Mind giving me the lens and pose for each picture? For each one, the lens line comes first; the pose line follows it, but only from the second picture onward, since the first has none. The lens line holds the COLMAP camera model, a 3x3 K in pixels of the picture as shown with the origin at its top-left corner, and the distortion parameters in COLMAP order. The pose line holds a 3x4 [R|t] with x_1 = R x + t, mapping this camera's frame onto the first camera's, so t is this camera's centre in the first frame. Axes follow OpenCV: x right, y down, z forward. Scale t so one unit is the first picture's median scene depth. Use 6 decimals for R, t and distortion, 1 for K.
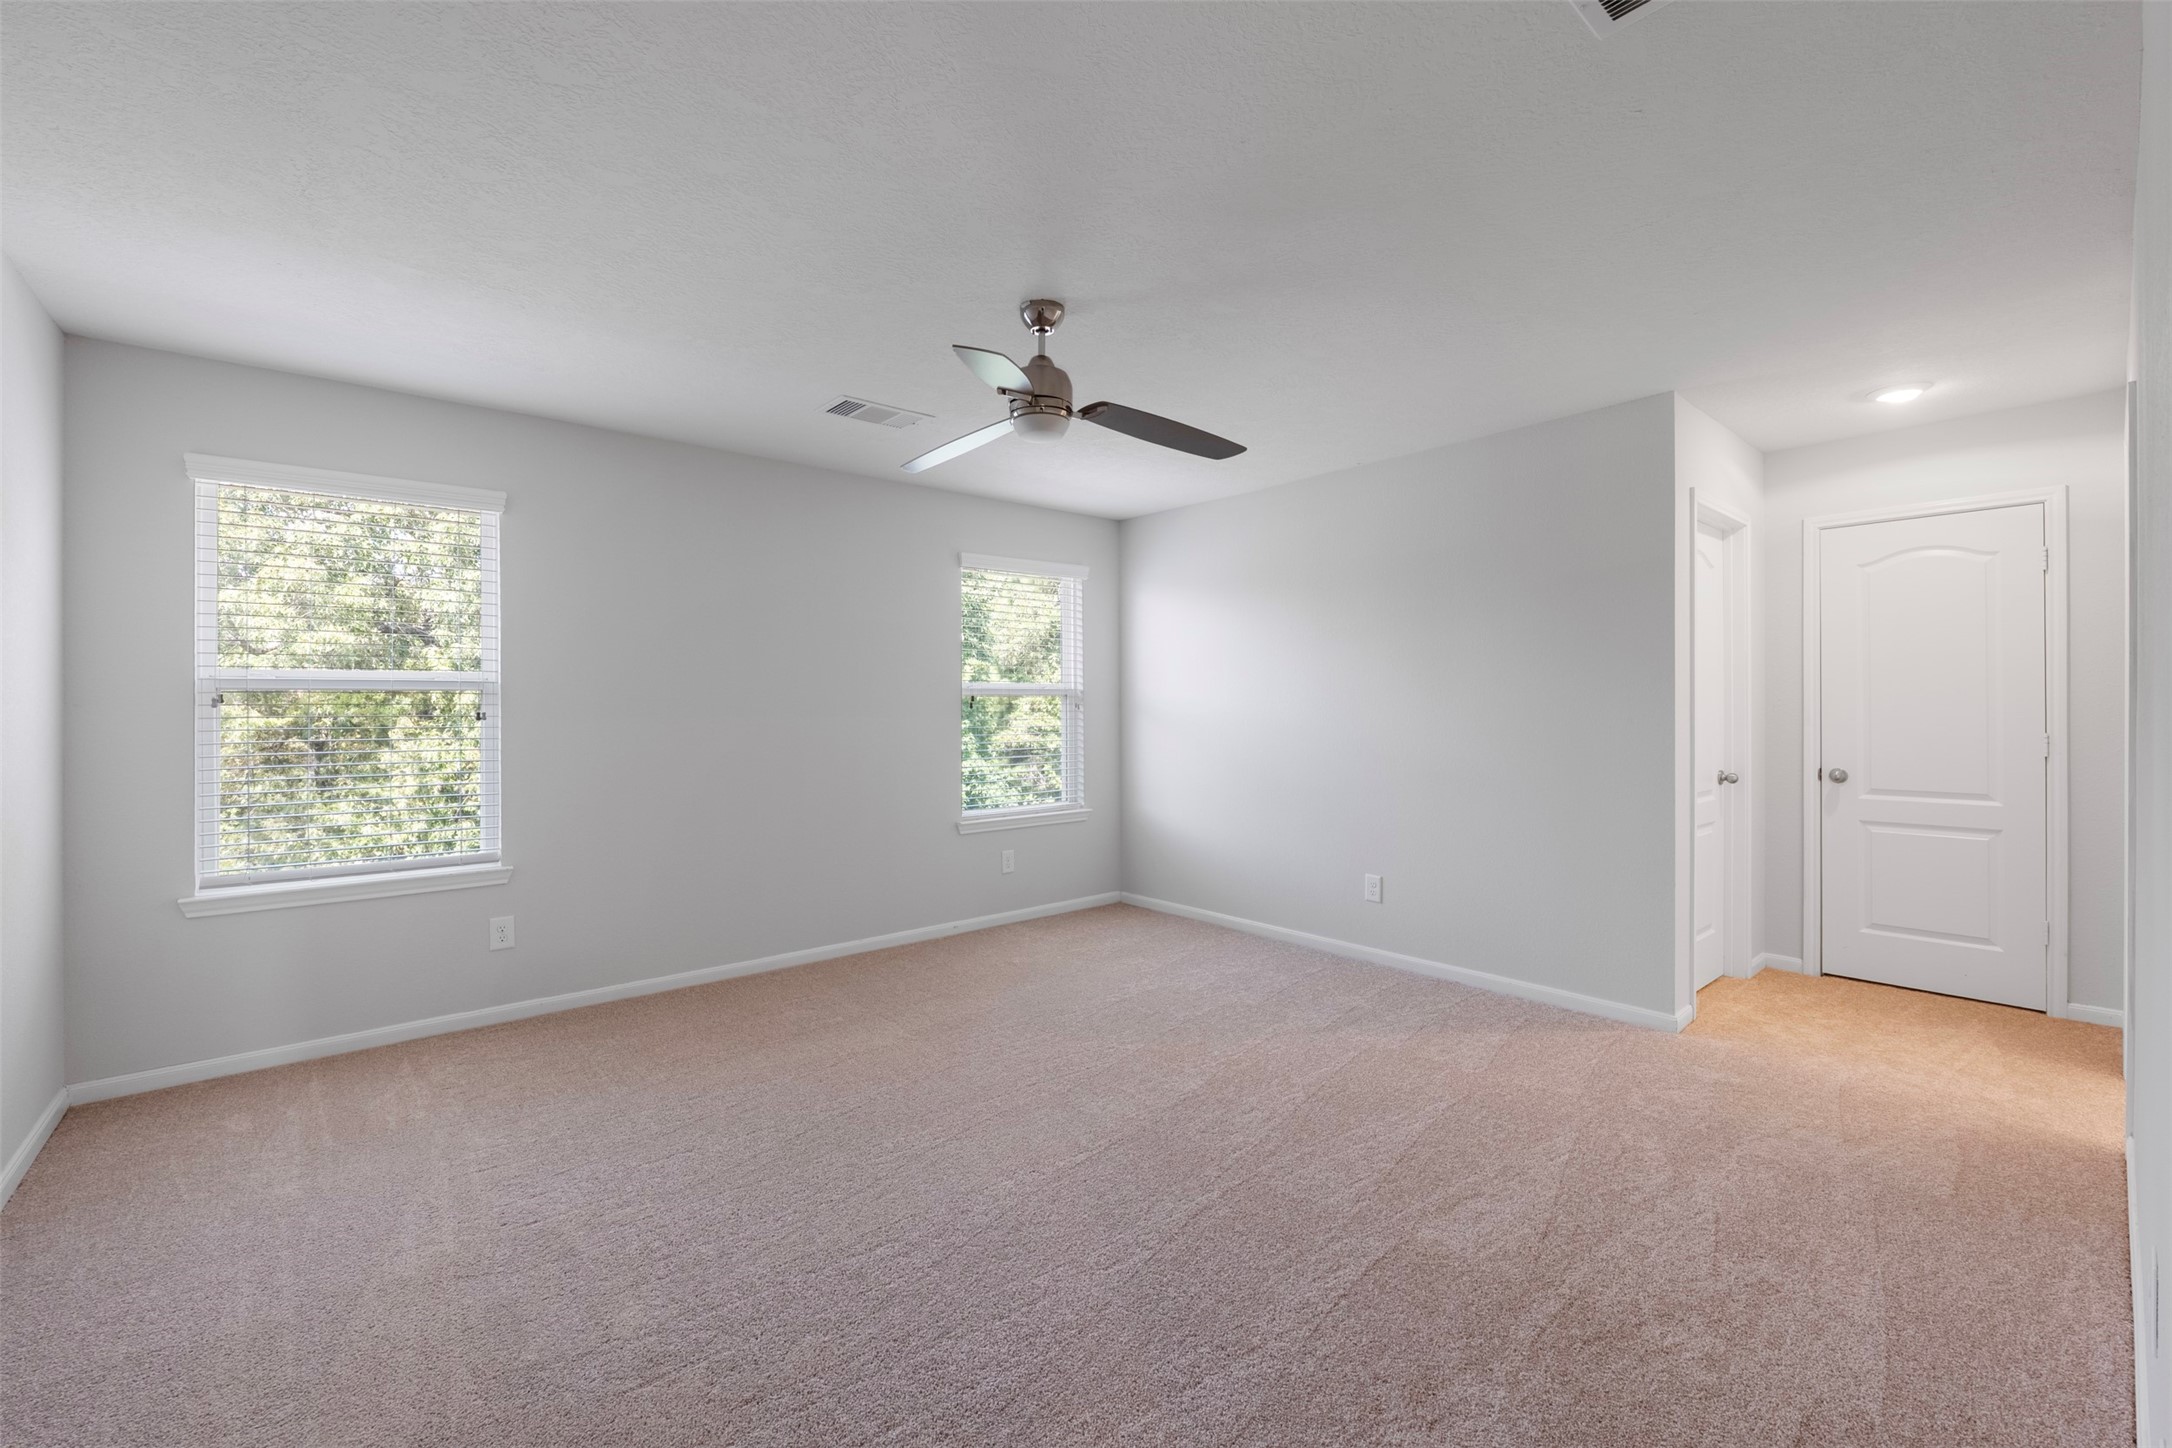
lens RADIAL K [[891.2, 0, 1091.4], [0, 891.2, 700.4], [0, 0, 1]] dist [0.001430, -0.000024]
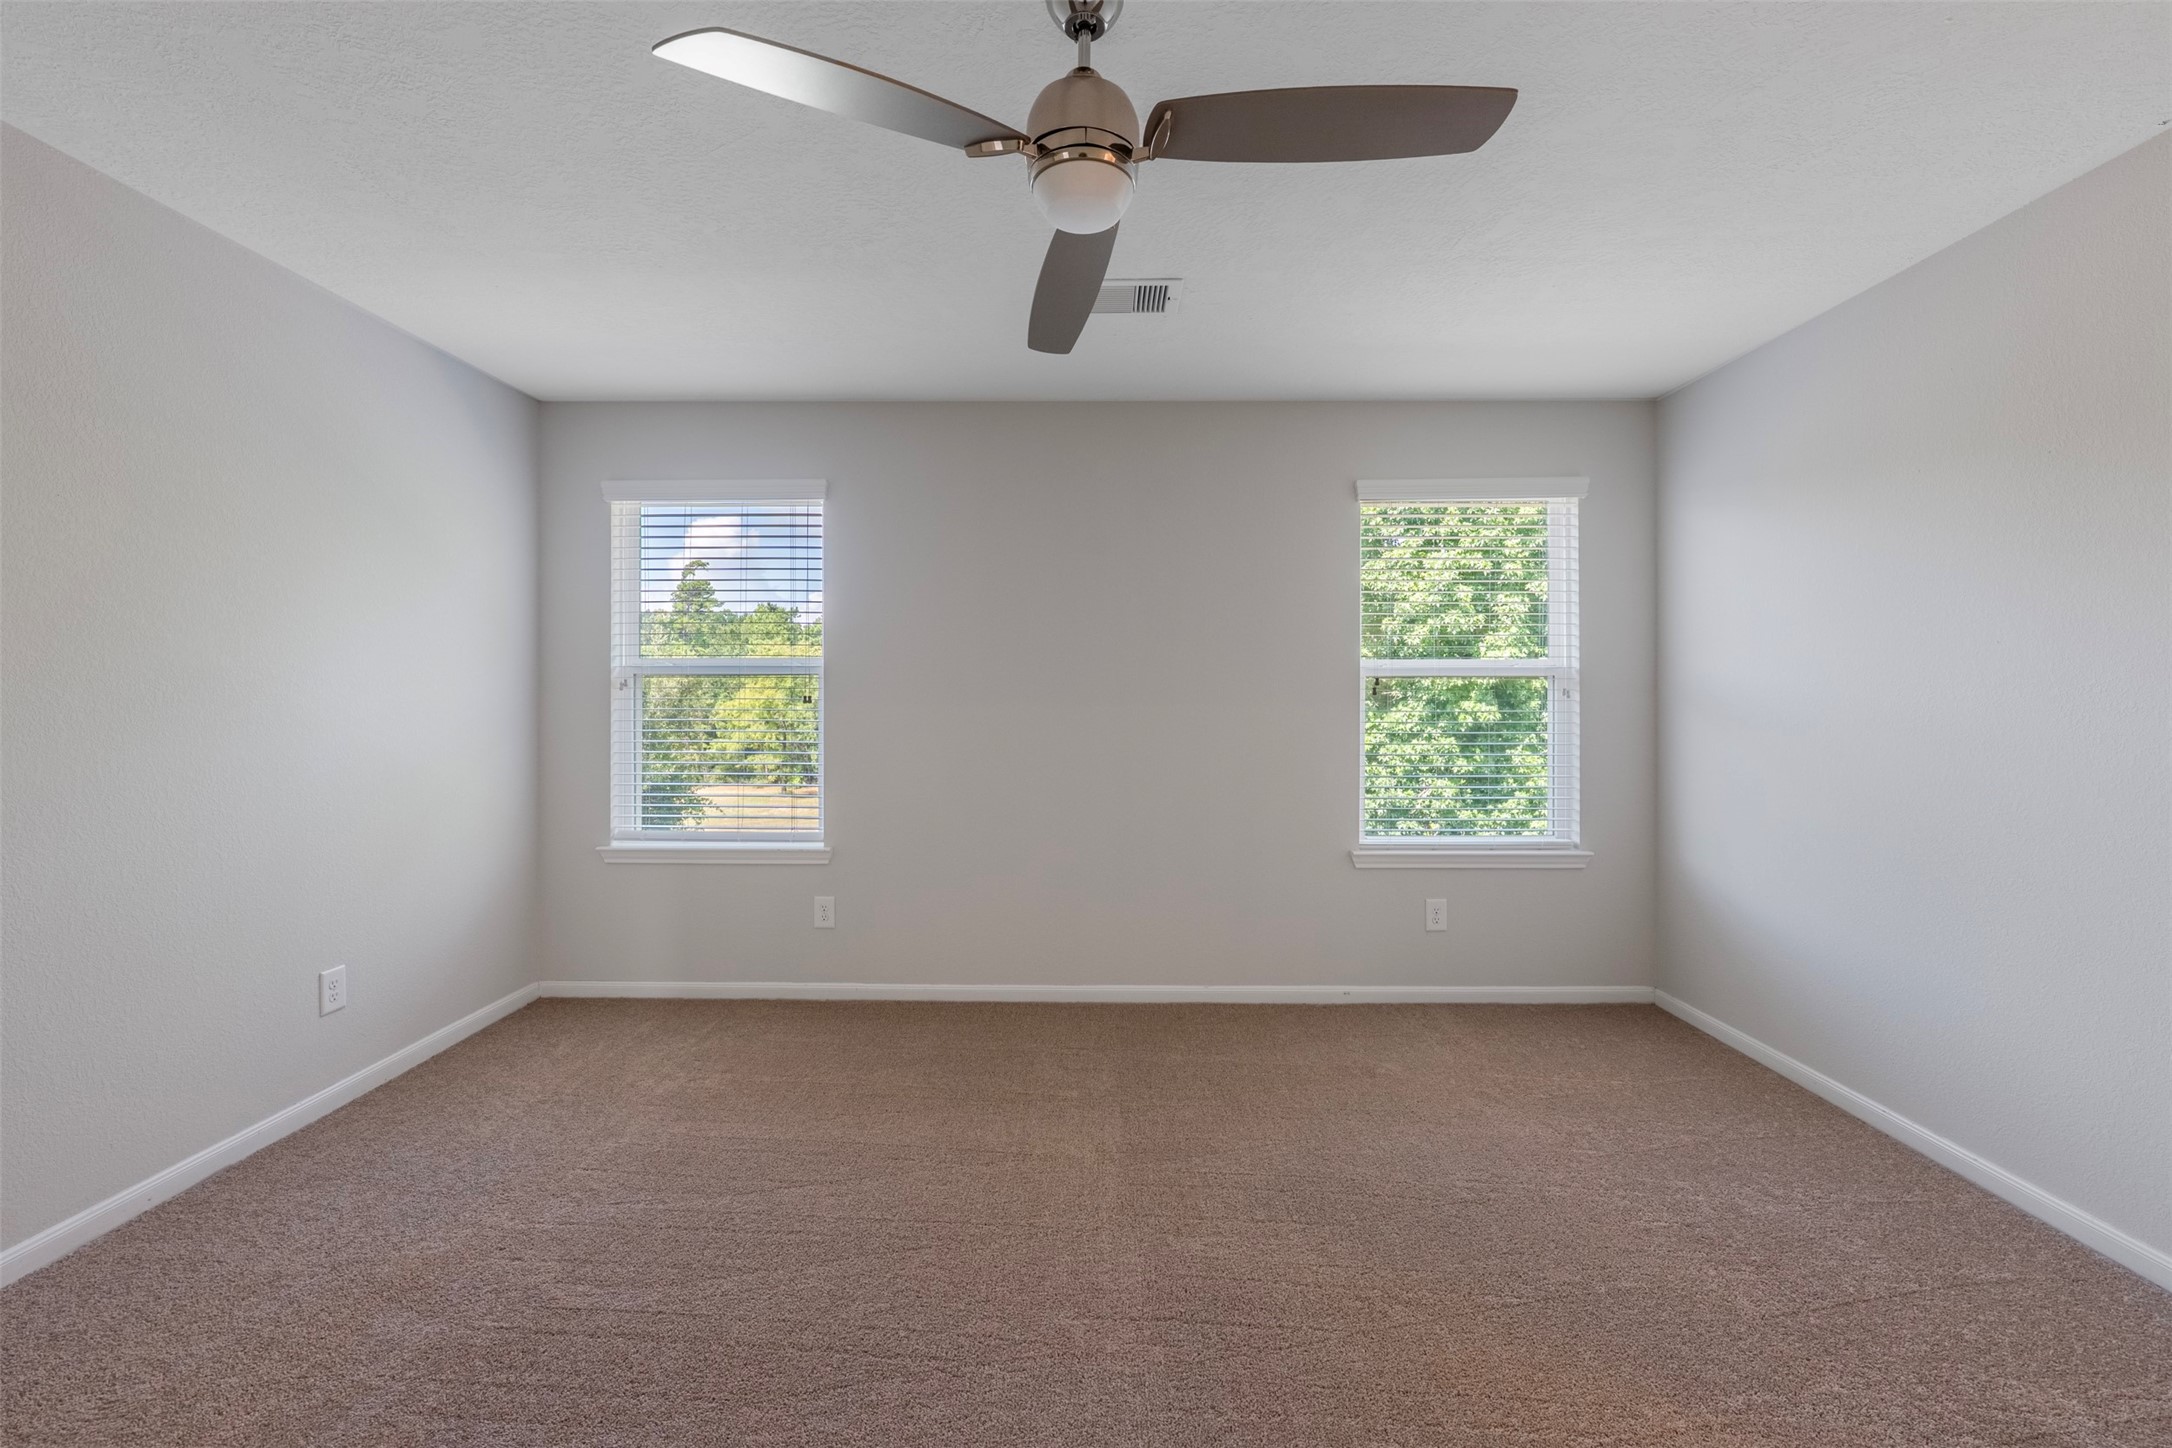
lens RADIAL K [[900.5, 0, 1086.8], [0, 900.5, 695.2], [0, 0, 1]] dist [-0.004798, -0.000303]
pose [[0.750750, 0.003123, -0.660580, 0.242934], [0.000466, 0.999986, 0.005258, 0.007147], [0.660587, -0.004255, 0.750738, 0.424803]]
